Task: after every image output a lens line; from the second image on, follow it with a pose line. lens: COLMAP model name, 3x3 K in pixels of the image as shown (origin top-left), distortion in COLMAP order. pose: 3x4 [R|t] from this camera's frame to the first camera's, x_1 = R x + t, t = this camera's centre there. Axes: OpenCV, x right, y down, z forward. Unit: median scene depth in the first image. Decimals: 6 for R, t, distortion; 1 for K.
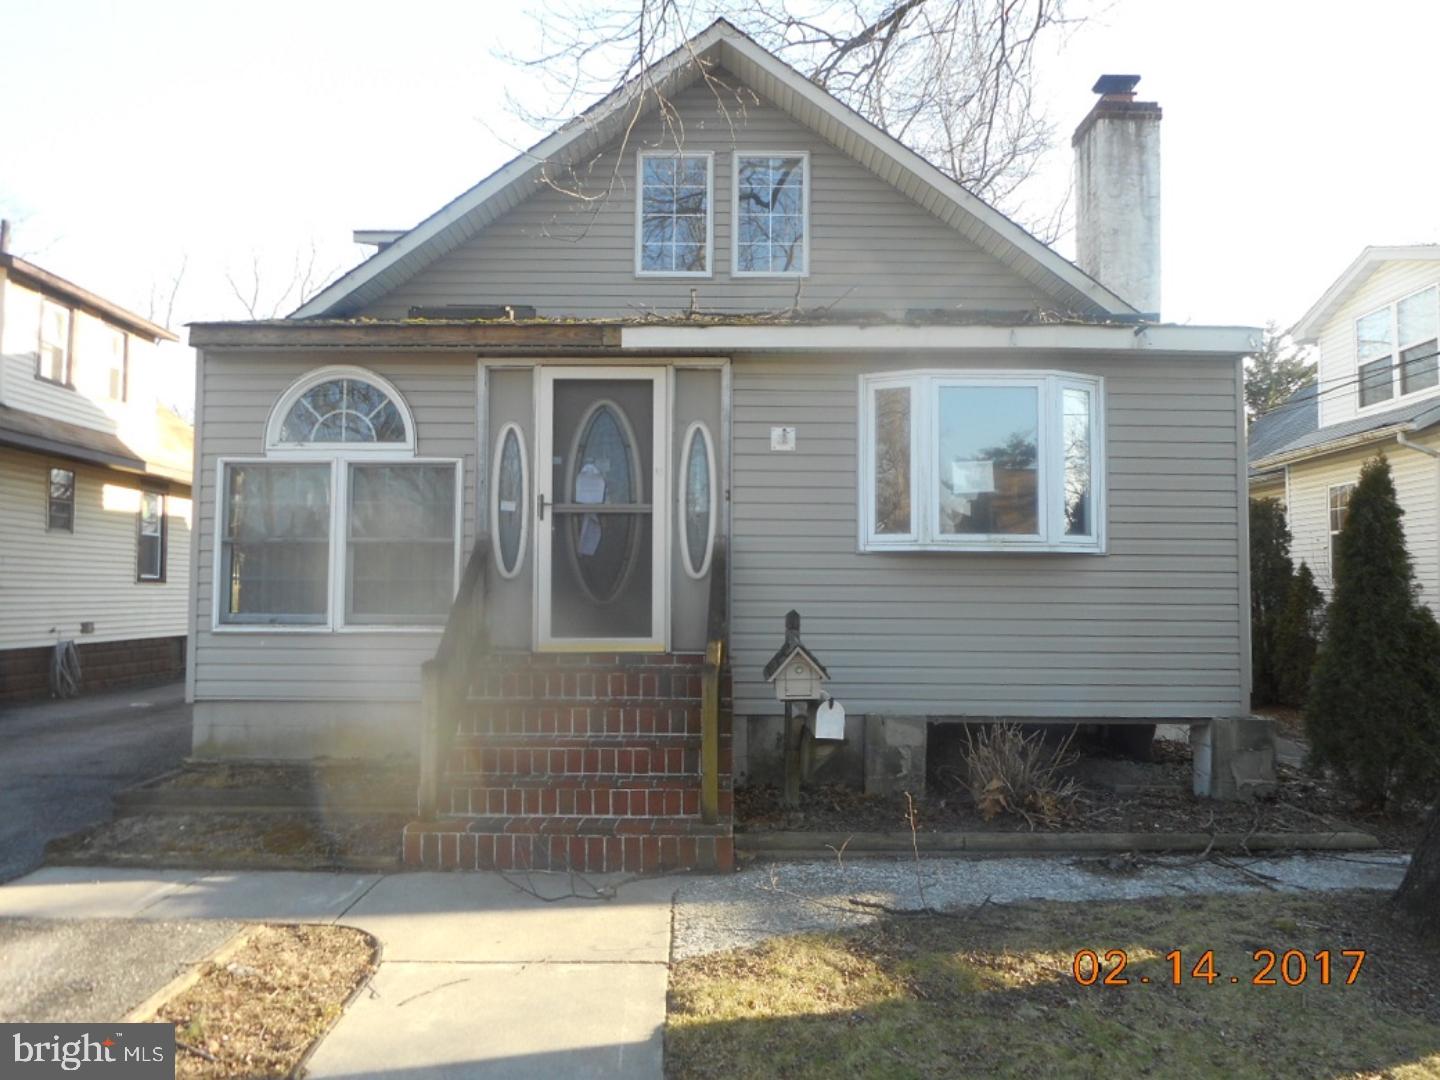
lens RADIAL K [[1063.3, 0, 717.7], [0, 1063.3, 538.4], [0, 0, 1]] dist [0.002429, 0.001148]
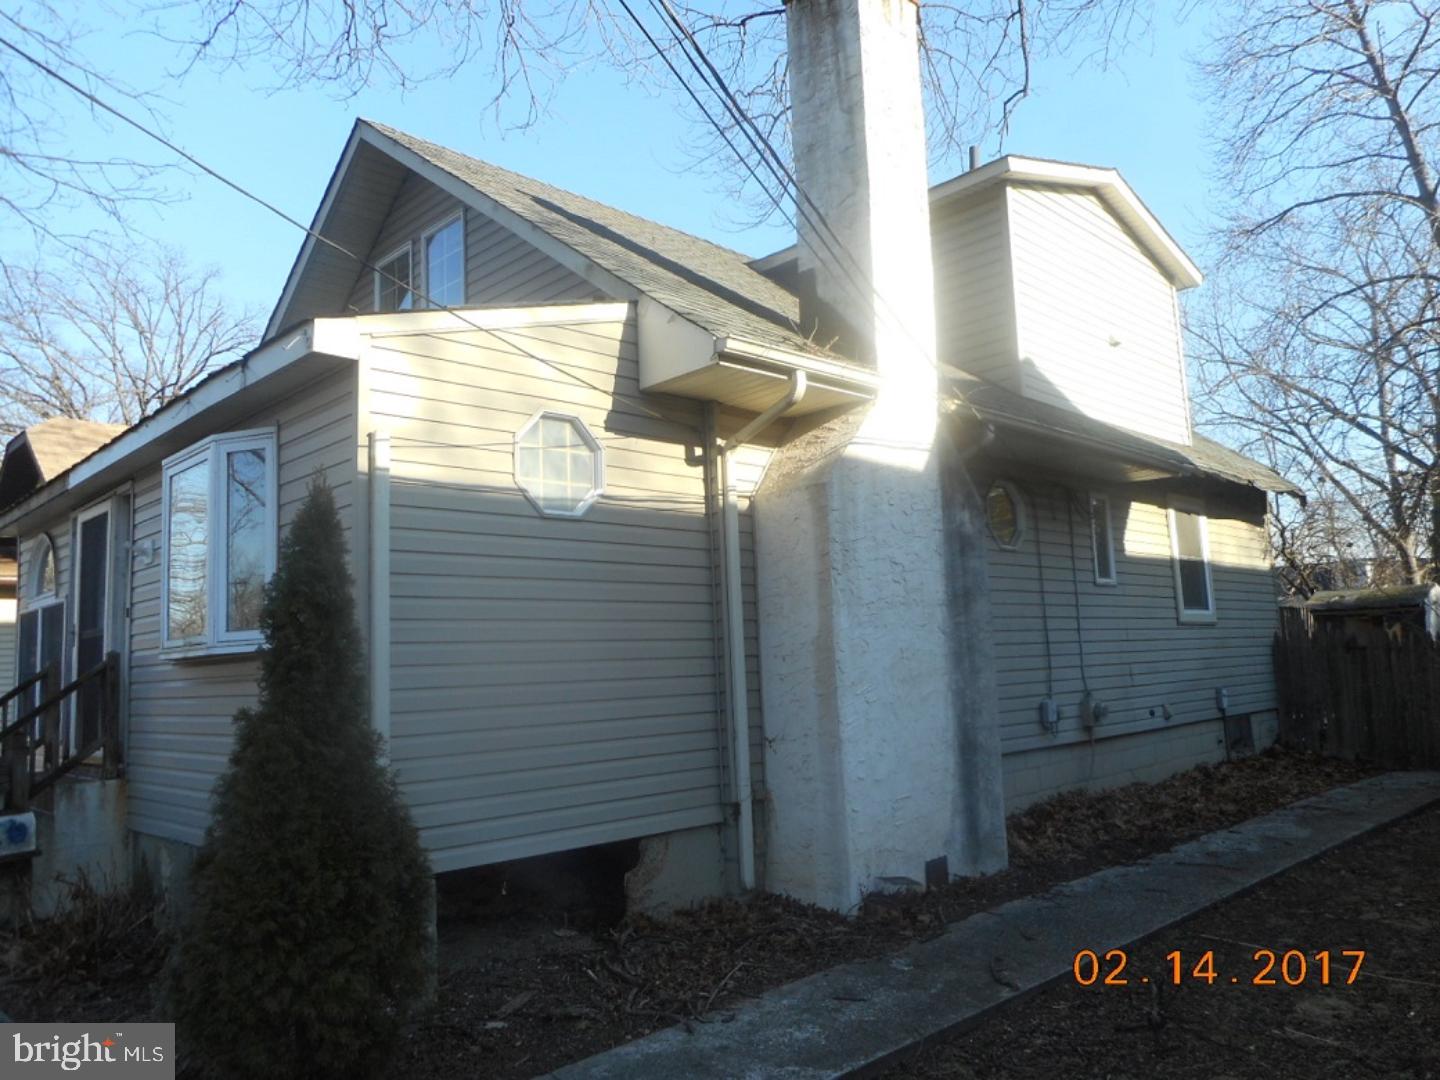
lens RADIAL K [[1063.3, 0, 721.8], [0, 1063.3, 543.9], [0, 0, 1]] dist [0.002429, 0.001148]
pose [[0.707734, -0.131149, -0.694199, 0.784127], [0.092404, 0.991361, -0.093083, 0.032111], [0.700410, 0.001731, 0.713739, 0.454707]]
